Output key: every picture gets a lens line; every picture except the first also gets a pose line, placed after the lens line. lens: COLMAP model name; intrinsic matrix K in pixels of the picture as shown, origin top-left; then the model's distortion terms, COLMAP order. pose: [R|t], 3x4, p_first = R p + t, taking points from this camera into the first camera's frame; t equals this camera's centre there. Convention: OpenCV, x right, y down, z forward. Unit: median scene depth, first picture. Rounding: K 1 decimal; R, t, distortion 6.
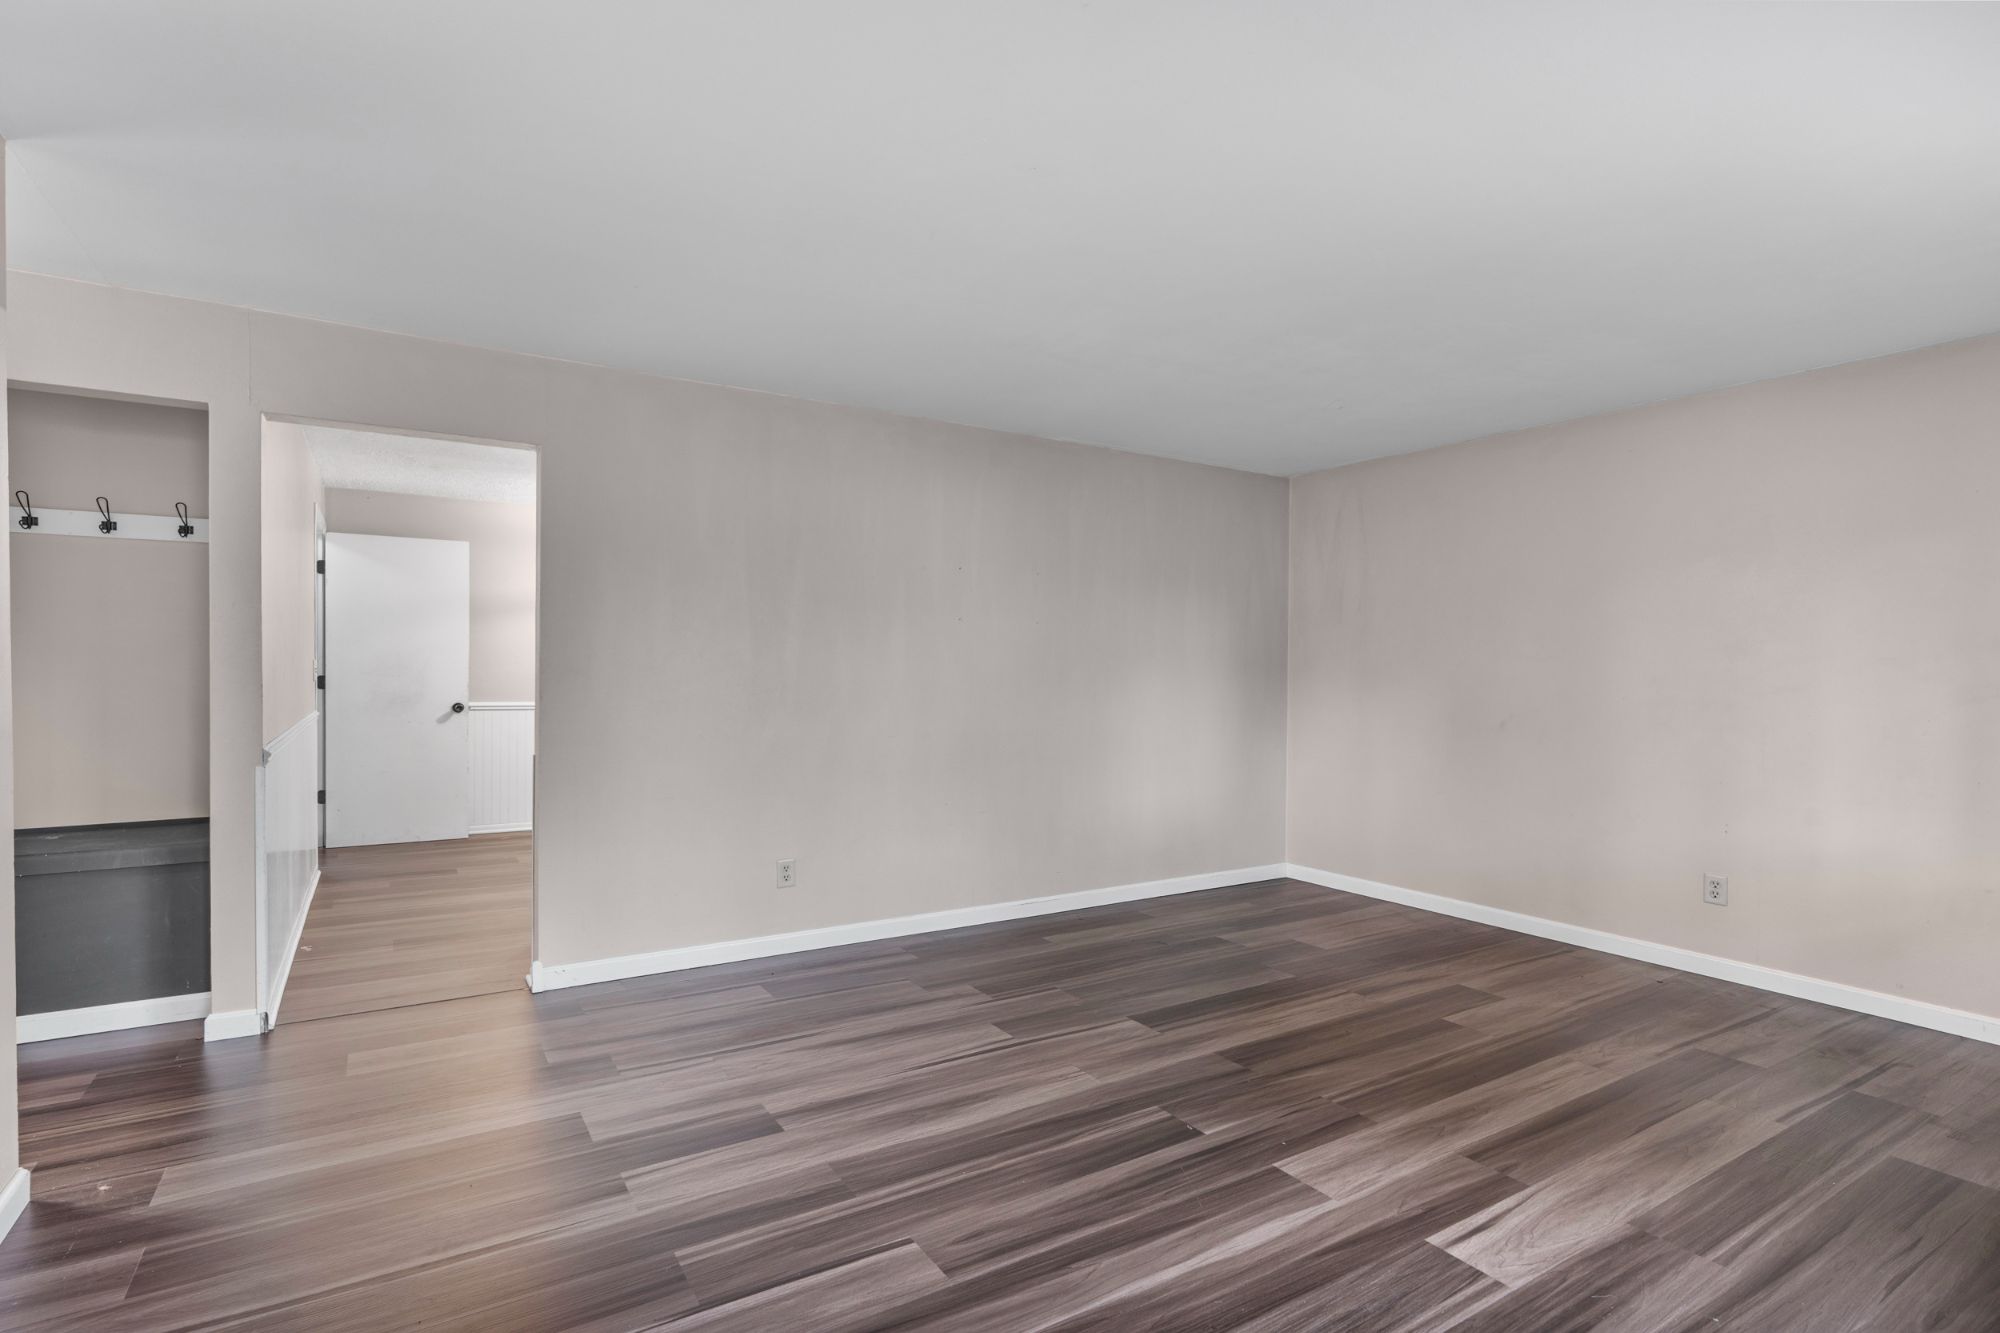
lens RADIAL K [[968.2, 0, 1005.0], [0, 968.2, 670.4], [0, 0, 1]] dist [-0.009777, 0.000598]
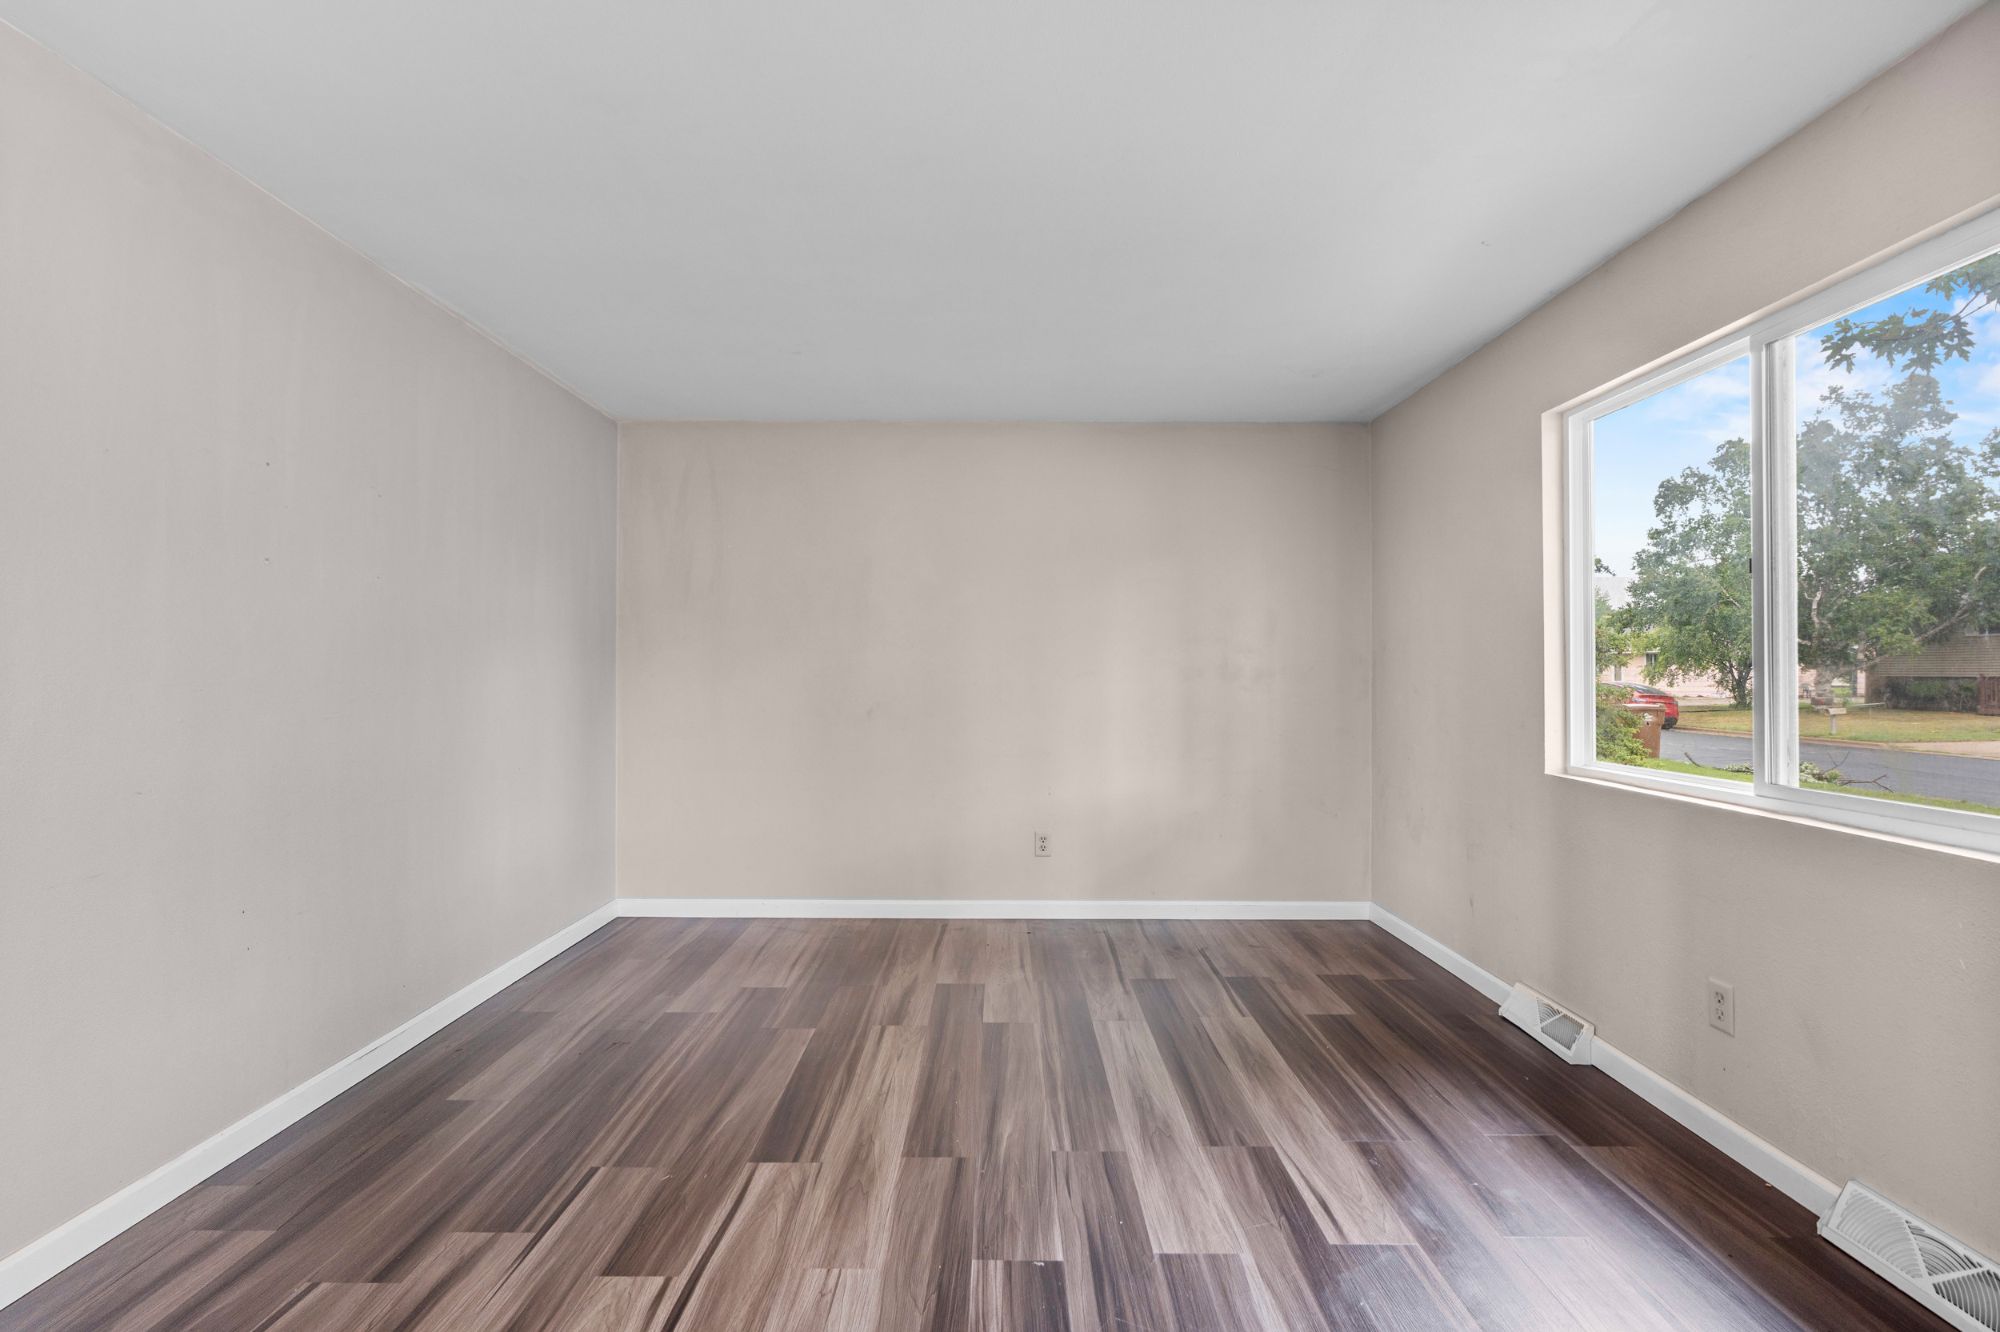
lens RADIAL K [[968.2, 0, 994.7], [0, 968.2, 666.1], [0, 0, 1]] dist [-0.009777, 0.000598]
pose [[0.544812, -0.002792, 0.838553, -0.337065], [0.006929, 0.999975, -0.001172, 0.012909], [-0.838529, 0.006449, 0.544818, 0.473146]]
